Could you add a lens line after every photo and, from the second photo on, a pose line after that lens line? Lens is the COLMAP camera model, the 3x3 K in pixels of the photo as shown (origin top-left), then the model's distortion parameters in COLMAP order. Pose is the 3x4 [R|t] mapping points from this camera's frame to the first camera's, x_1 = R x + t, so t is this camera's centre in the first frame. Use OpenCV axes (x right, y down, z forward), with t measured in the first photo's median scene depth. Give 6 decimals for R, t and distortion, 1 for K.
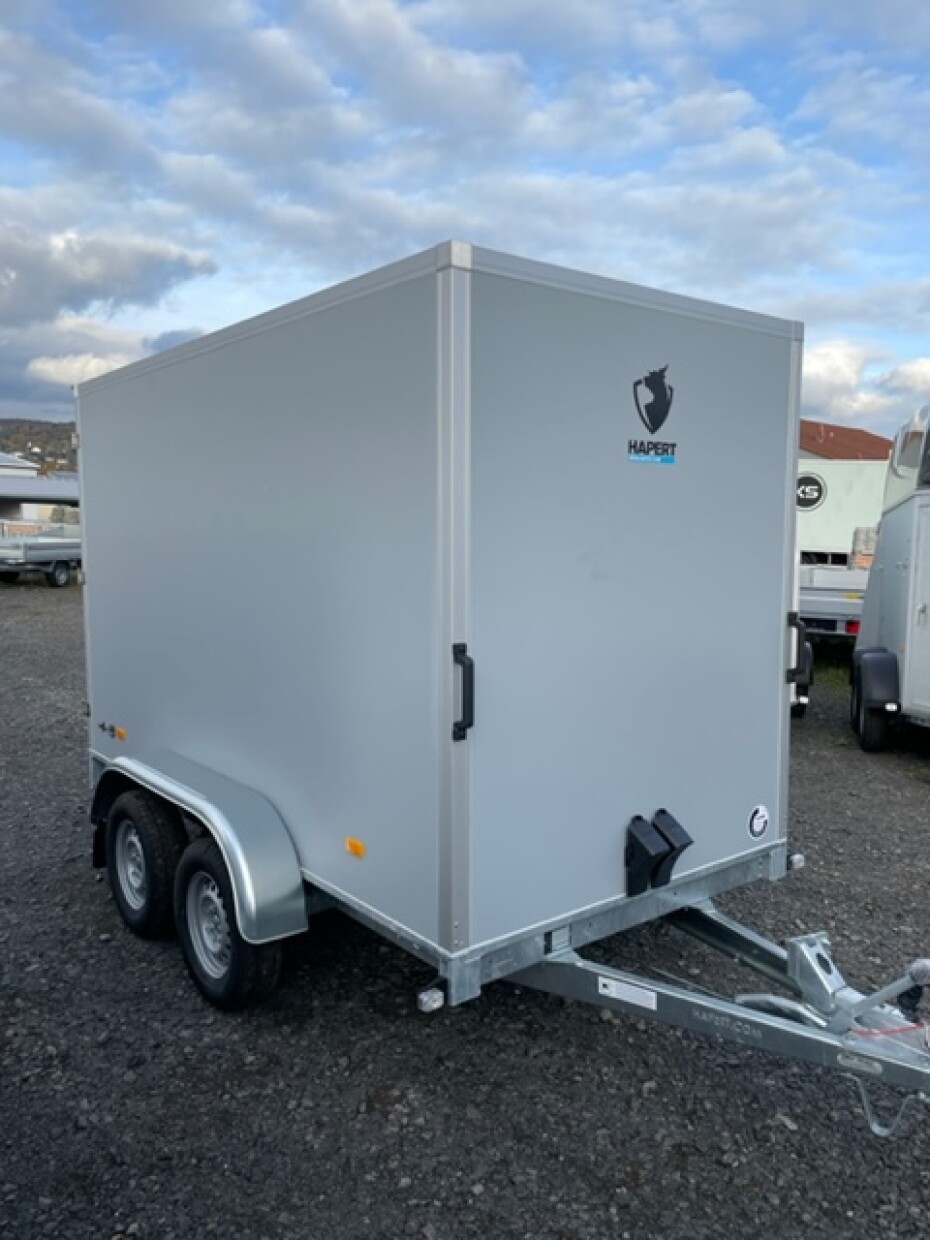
lens RADIAL K [[963.4, 0, 467.6], [0, 963.4, 632.3], [0, 0, 1]] dist [-0.030081, -0.005985]
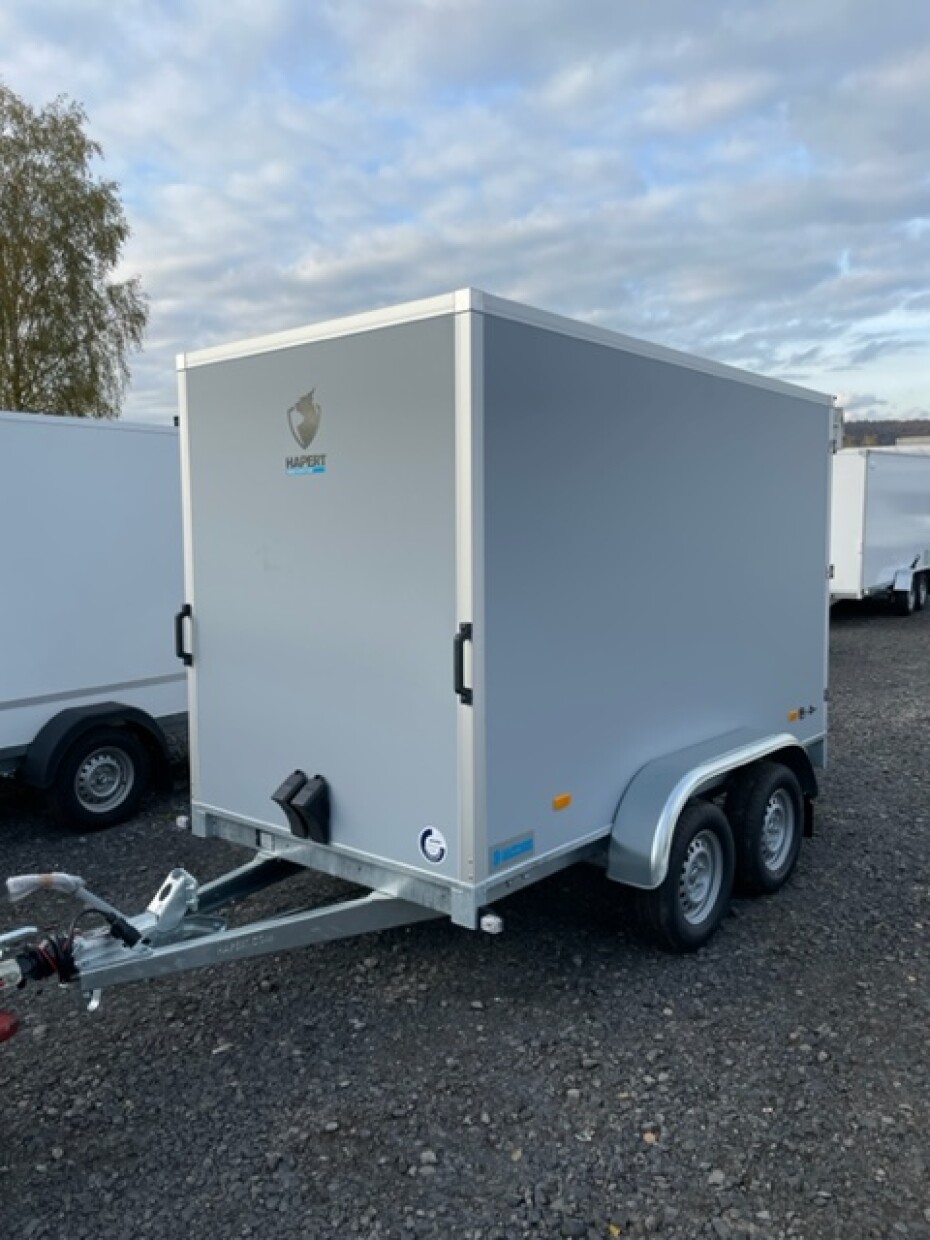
lens RADIAL K [[963.4, 0, 468.1], [0, 963.4, 615.0], [0, 0, 1]] dist [-0.030081, -0.005985]
pose [[0.204214, 0.091066, -0.974681, 1.394318], [-0.092257, 0.993023, 0.073450, -0.109656], [0.974569, 0.074921, 0.211191, 0.958657]]
